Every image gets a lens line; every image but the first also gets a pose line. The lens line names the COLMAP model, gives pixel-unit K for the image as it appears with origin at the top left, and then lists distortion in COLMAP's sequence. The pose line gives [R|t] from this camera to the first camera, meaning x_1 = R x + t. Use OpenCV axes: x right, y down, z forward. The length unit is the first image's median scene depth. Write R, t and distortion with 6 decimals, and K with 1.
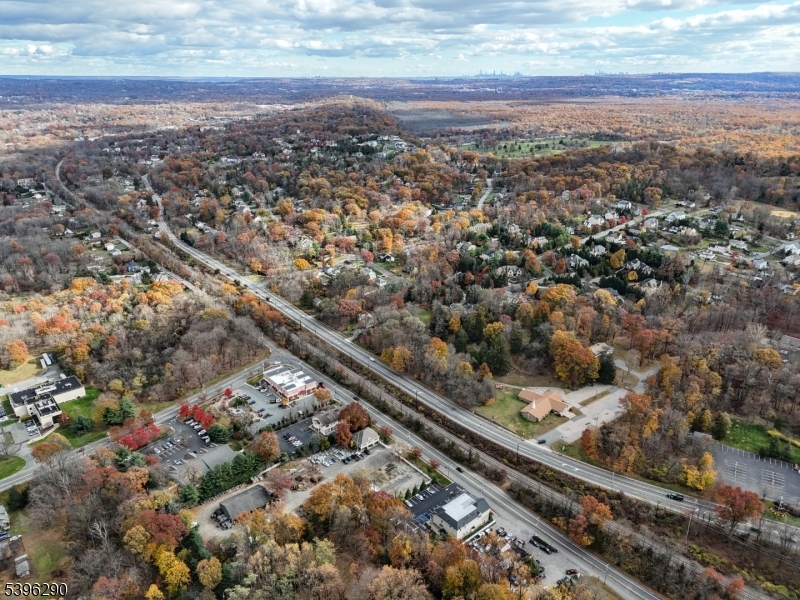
lens RADIAL K [[565.9, 0, 400.0], [0, 565.9, 300.0], [0, 0, 1]] dist [0.100481, -0.111577]
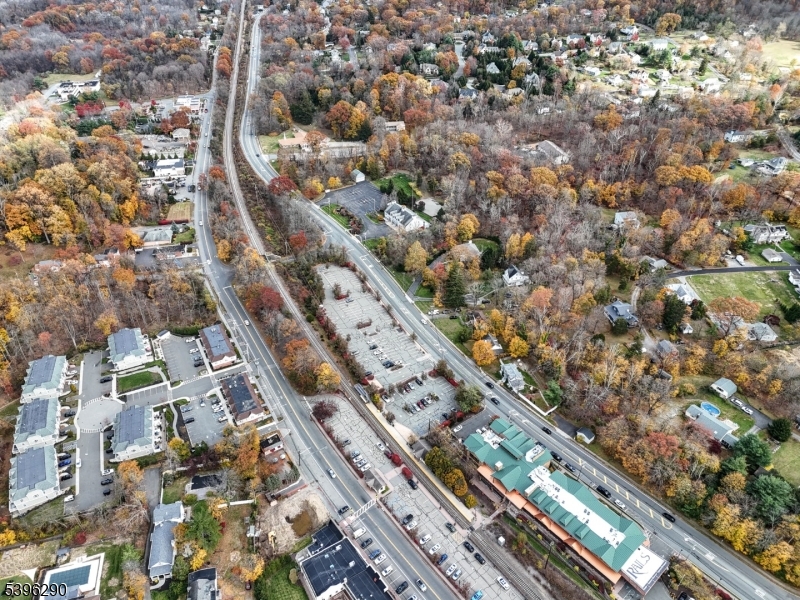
lens RADIAL K [[598.0, 0, 400.0], [0, 598.0, 300.0], [0, 0, 1]] dist [0.099511, -0.099451]
pose [[0.879328, 0.274334, -0.389260, 1.004460], [-0.175745, 0.946643, 0.270149, 0.094148], [0.442601, -0.169139, 0.880622, -0.230240]]
